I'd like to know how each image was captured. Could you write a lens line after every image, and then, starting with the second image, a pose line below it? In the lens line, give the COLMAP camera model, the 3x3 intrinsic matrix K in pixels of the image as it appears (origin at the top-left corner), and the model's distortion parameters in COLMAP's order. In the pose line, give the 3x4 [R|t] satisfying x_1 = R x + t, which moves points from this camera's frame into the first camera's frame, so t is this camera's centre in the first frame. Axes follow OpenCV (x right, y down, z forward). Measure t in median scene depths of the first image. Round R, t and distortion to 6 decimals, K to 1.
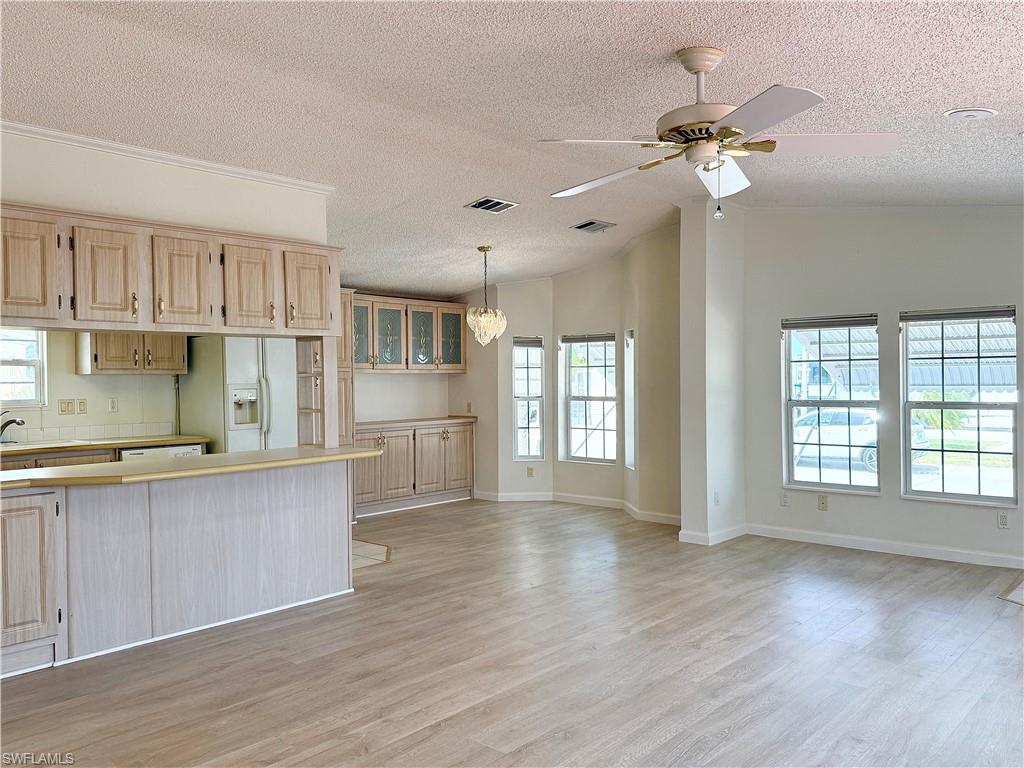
lens RADIAL K [[809.3, 0, 512.0], [0, 809.3, 384.0], [0, 0, 1]] dist [0.098288, -0.151476]
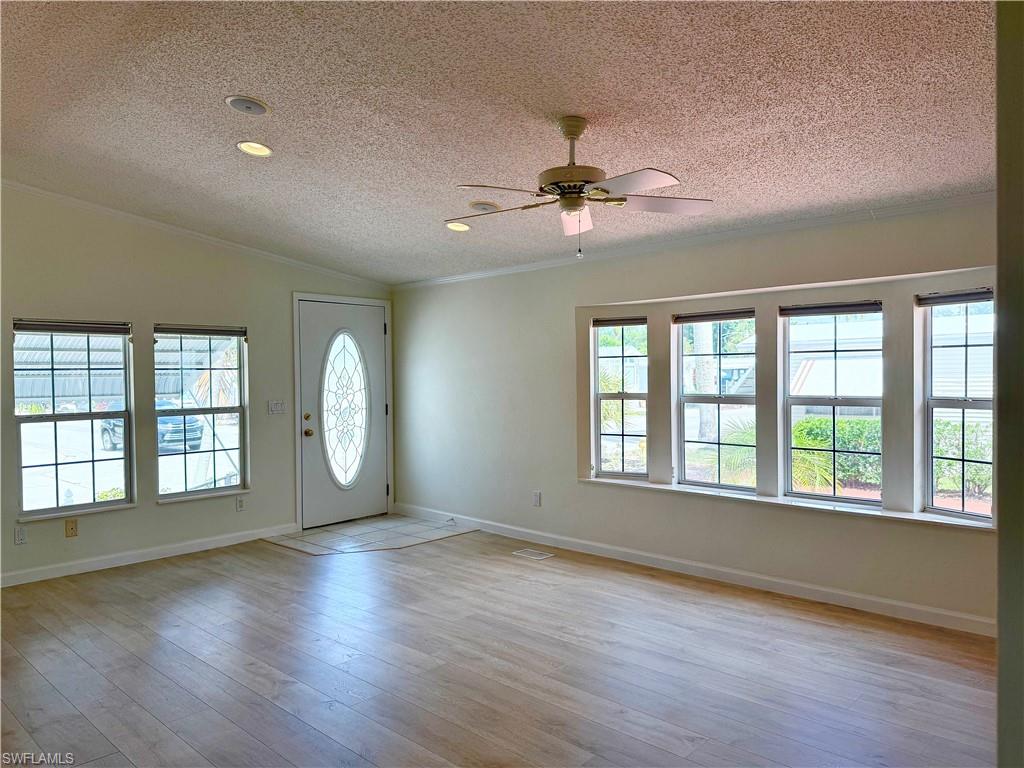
lens RADIAL K [[723.2, 0, 531.1], [0, 723.2, 384.3], [0, 0, 1]] dist [0.067423, -0.093769]
pose [[0.003337, -0.000668, 0.999994, -0.424219], [0.022756, 0.999741, 0.000592, -0.001153], [-0.999735, 0.022754, 0.003351, 0.503035]]
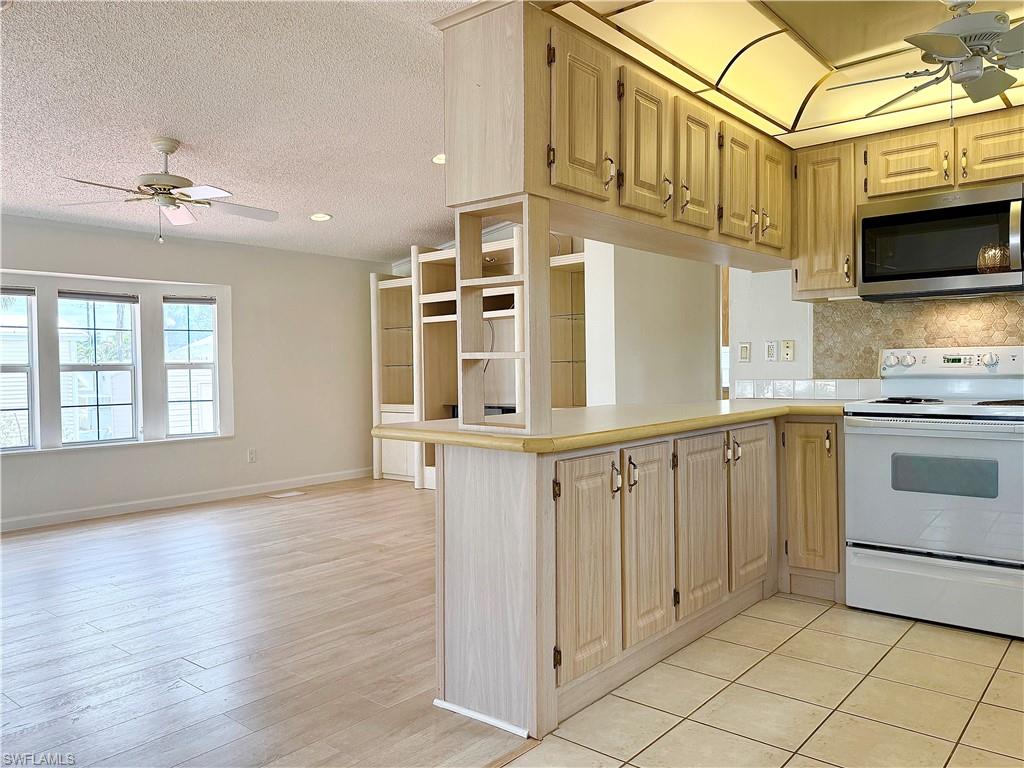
lens RADIAL K [[744.4, 0, 512.0], [0, 744.4, 384.0], [0, 0, 1]] dist [0.084858, -0.106754]
pose [[-0.999018, 0.032831, -0.029765, -0.197033], [0.031838, 0.998941, 0.033222, 0.029471], [0.030824, 0.032241, -0.999005, 1.215946]]
